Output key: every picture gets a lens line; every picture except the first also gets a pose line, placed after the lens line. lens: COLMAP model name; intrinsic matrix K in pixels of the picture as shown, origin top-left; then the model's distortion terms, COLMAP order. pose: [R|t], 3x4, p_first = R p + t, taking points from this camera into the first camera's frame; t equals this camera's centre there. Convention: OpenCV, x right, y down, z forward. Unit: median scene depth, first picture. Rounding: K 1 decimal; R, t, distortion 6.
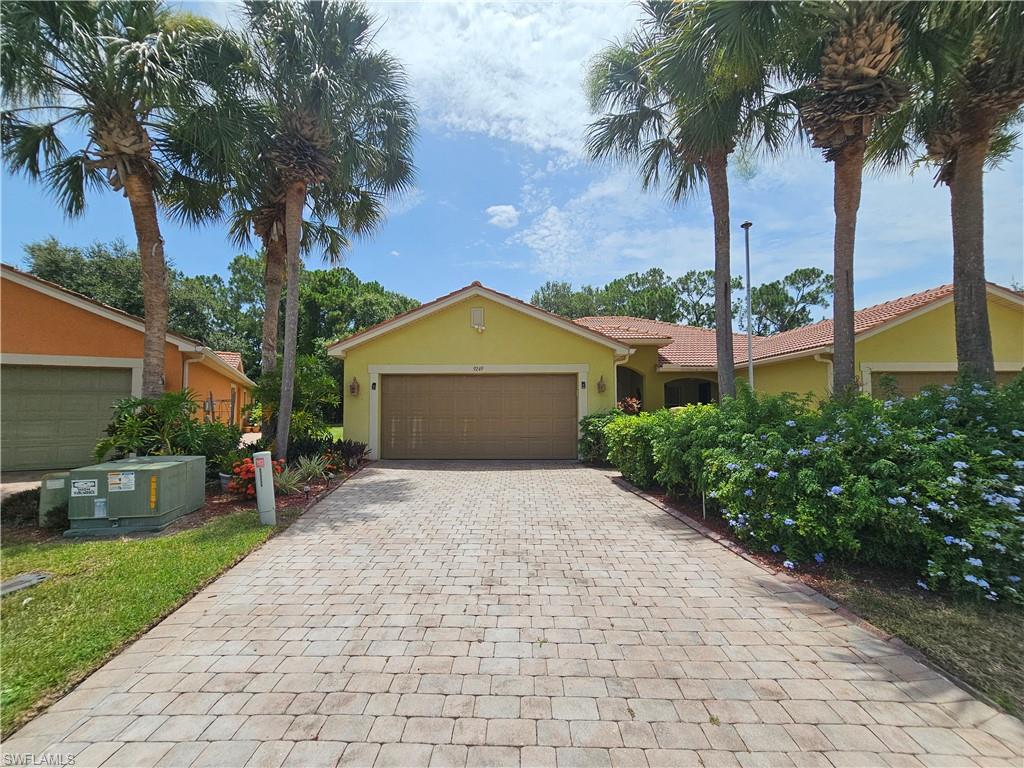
lens RADIAL K [[419.3, 0, 512.0], [0, 419.3, 384.0], [0, 0, 1]] dist [-0.000492, -0.000323]
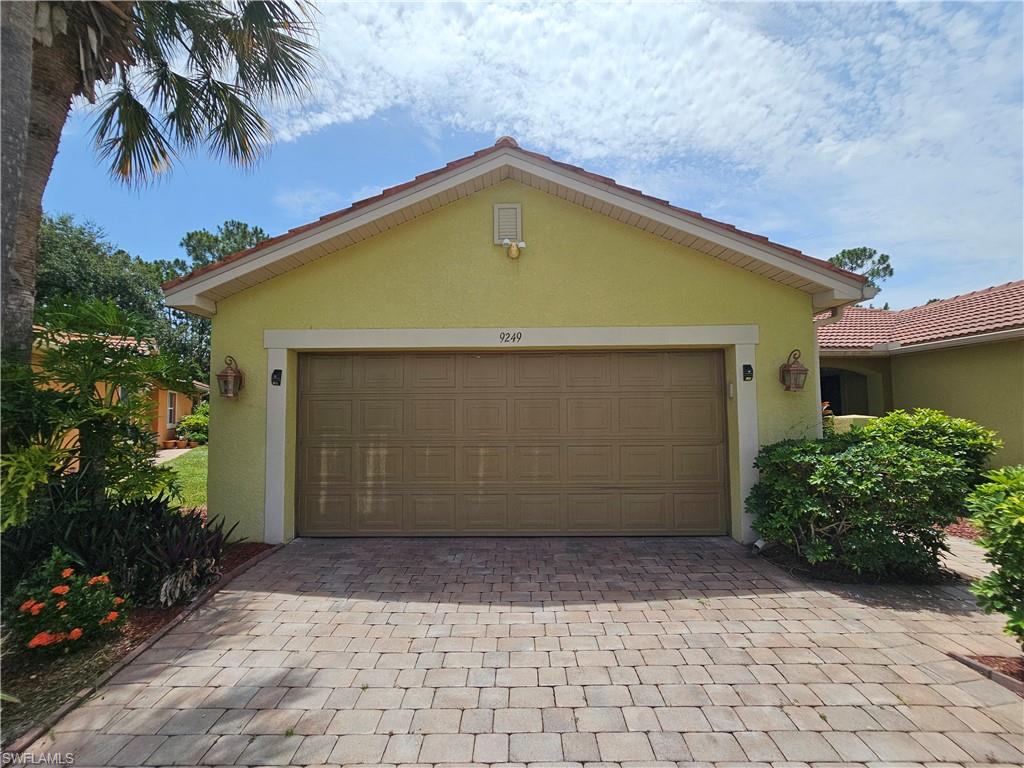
lens RADIAL K [[428.2, 0, 524.2], [0, 428.2, 381.1], [0, 0, 1]] dist [-0.002014, -0.000398]
pose [[0.999891, -0.004378, 0.014091, -0.021795], [0.004614, 0.999849, -0.016730, 0.005473], [-0.014016, 0.016793, 0.999761, 0.164251]]
